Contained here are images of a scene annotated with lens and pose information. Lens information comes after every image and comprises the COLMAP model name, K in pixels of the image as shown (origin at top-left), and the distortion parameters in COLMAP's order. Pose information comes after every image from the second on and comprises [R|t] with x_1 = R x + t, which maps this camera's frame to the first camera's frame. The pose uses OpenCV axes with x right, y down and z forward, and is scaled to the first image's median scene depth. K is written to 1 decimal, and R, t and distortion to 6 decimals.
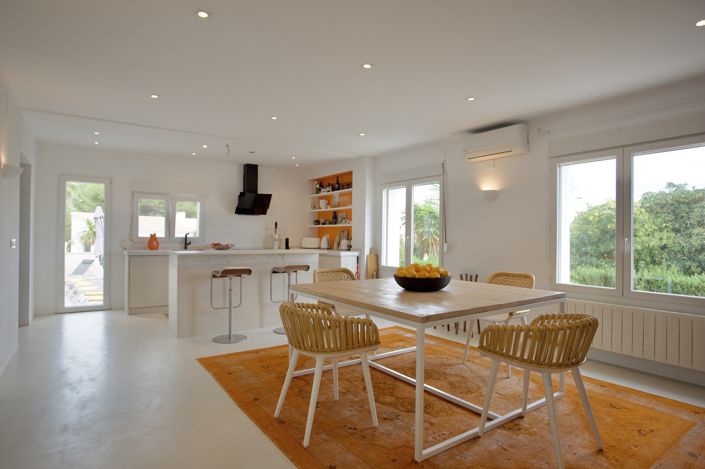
lens RADIAL K [[394.3, 0, 351.4], [0, 394.3, 236.6], [0, 0, 1]] dist [-0.029012, 0.001738]
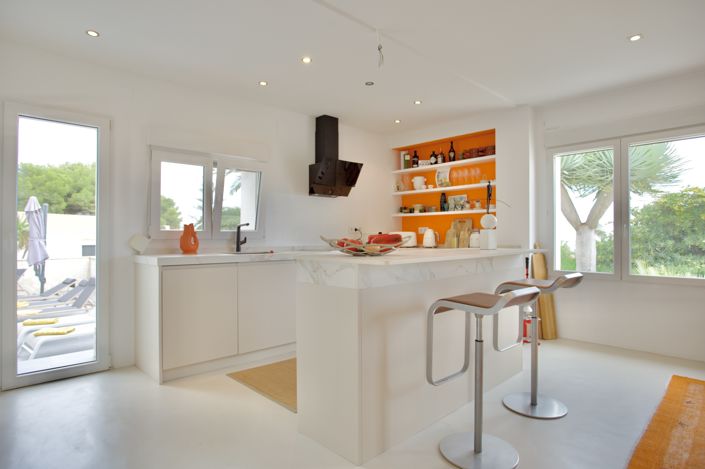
lens RADIAL K [[394.3, 0, 354.1], [0, 394.3, 233.2], [0, 0, 1]] dist [-0.029012, 0.001738]
pose [[0.987480, -0.009725, 0.157441, -0.309317], [0.011110, 0.999907, -0.007920, 0.010430], [-0.157350, 0.009570, 0.987497, 0.355758]]
